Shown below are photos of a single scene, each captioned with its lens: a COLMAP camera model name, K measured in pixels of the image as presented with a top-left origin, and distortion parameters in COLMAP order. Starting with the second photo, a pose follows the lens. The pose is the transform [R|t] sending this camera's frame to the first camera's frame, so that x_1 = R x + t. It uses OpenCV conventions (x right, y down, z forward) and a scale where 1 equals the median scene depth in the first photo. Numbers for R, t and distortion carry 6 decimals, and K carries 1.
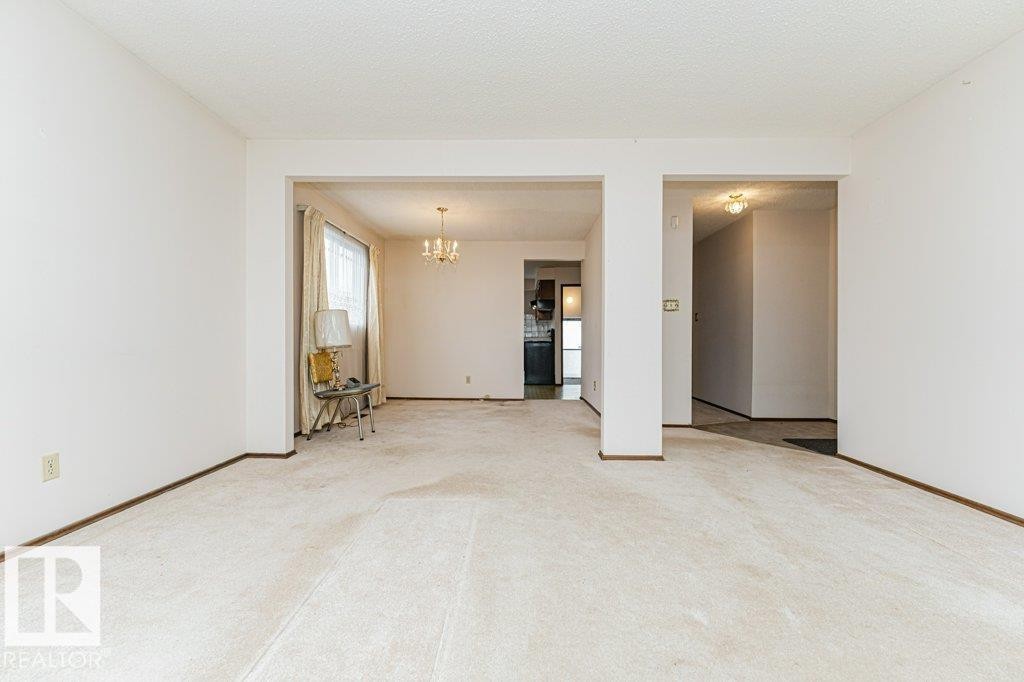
lens RADIAL K [[407.9, 0, 514.0], [0, 407.9, 340.3], [0, 0, 1]] dist [-0.000843, 0.000064]
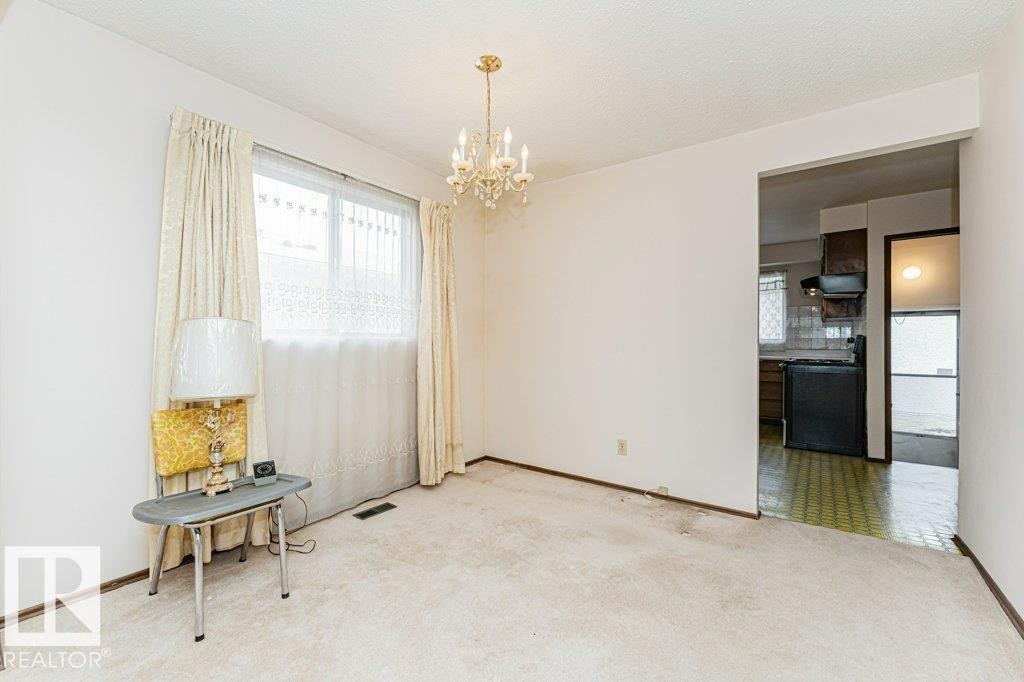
lens RADIAL K [[407.9, 0, 507.8], [0, 407.9, 348.7], [0, 0, 1]] dist [-0.000843, 0.000064]
pose [[0.800054, -0.000230, -0.599928, 0.053330], [0.006895, 0.999937, 0.008811, -0.020256], [0.599889, -0.011185, 0.800005, 0.402906]]
